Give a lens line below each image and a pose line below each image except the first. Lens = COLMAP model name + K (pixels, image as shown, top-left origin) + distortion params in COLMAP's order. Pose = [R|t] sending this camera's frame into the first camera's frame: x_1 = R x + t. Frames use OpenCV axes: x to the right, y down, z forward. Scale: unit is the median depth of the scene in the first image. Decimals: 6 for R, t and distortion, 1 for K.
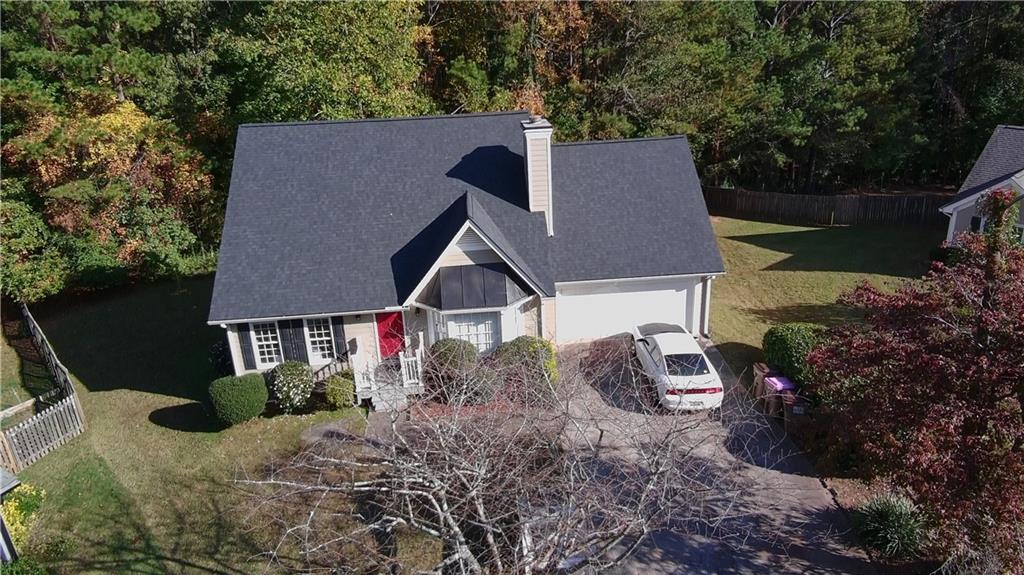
lens RADIAL K [[702.3, 0, 520.2], [0, 702.3, 279.2], [0, 0, 1]] dist [0.033646, -0.079089]
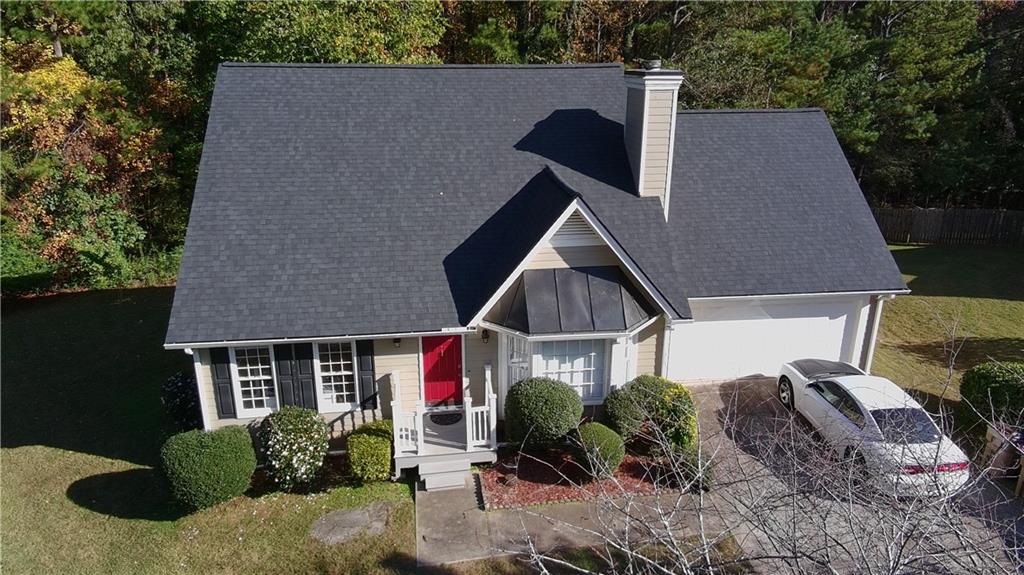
lens RADIAL K [[702.3, 0, 518.6], [0, 702.3, 279.0], [0, 0, 1]] dist [0.033646, -0.079089]
pose [[0.997745, 0.028198, 0.060915, -0.142245], [-0.026249, 0.999125, -0.032563, 0.011690], [-0.061780, 0.030891, 0.997612, 0.297456]]
